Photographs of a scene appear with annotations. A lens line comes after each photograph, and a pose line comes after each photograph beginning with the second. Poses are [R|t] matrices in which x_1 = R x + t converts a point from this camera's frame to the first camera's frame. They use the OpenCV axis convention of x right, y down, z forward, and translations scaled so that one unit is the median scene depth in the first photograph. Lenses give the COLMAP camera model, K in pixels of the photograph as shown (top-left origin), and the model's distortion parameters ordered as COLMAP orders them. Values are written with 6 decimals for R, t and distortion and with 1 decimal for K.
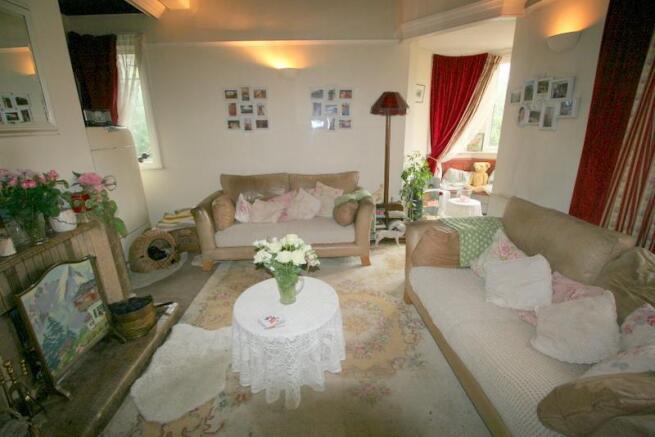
lens RADIAL K [[306.6, 0, 329.5], [0, 306.6, 216.5], [0, 0, 1]] dist [-0.002598, -0.000190]
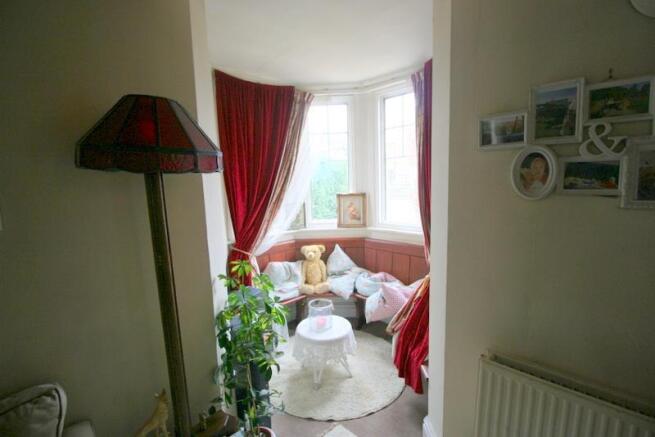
lens RADIAL K [[306.6, 0, 328.3], [0, 306.6, 218.0], [0, 0, 1]] dist [-0.002598, -0.000190]
pose [[0.717867, -0.095486, 0.689601, 0.077095], [0.223240, 0.969814, -0.098104, -0.161754], [-0.659418, 0.224372, 0.717514, 0.497642]]
